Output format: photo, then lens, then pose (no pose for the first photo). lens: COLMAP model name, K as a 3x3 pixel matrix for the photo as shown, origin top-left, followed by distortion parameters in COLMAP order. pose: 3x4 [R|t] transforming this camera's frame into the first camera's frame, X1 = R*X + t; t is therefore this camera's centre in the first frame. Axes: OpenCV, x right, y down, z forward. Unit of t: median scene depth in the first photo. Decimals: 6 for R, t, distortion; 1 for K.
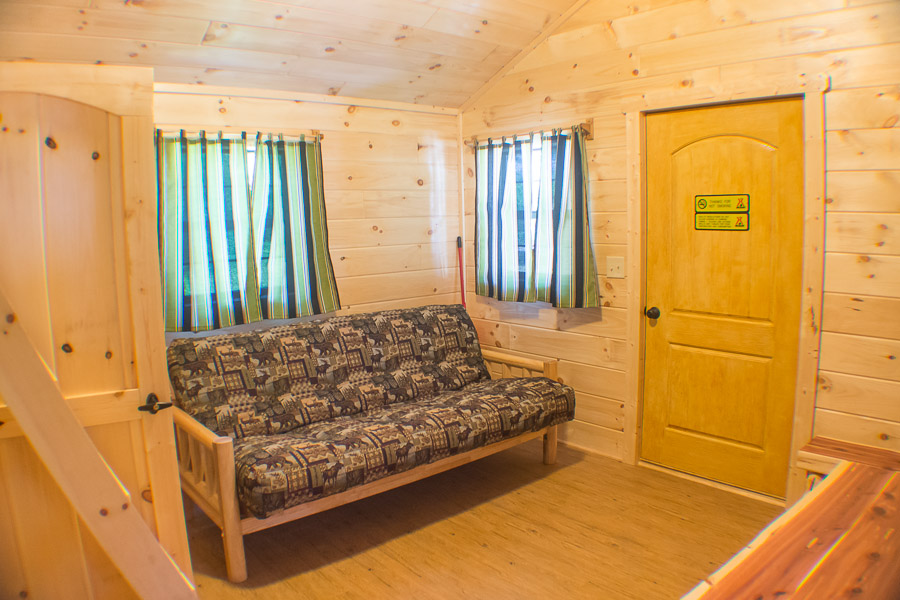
lens RADIAL K [[651.2, 0, 450.0], [0, 651.2, 300.0], [0, 0, 1]] dist [-0.209503, 0.052772]
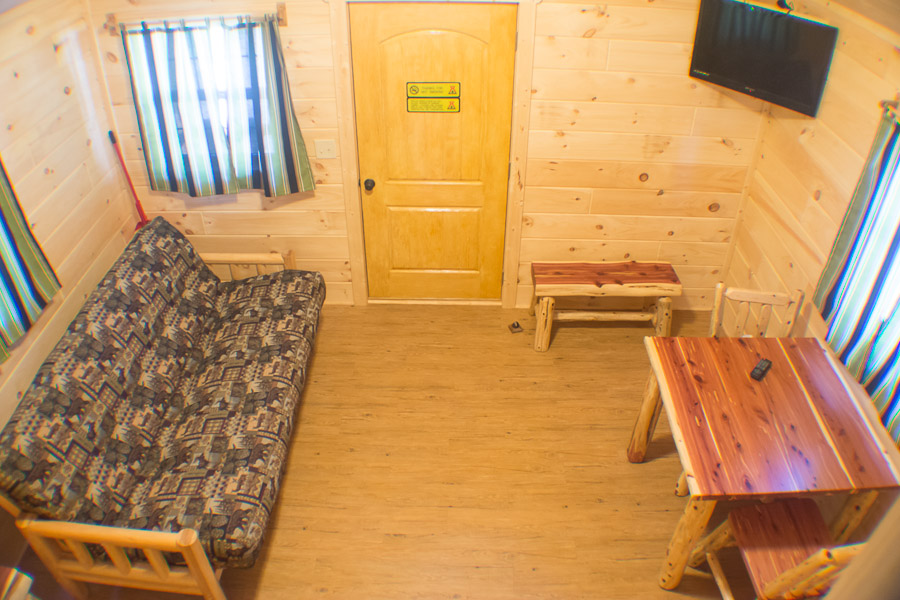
lens RADIAL K [[663.7, 0, 449.6], [0, 663.7, 274.4], [0, 0, 1]] dist [-0.199812, 0.046924]
pose [[0.659847, -0.408966, 0.630356, -0.385607], [0.077219, 0.871374, 0.484504, -0.400937], [-0.747422, -0.271023, 0.606554, 0.172780]]
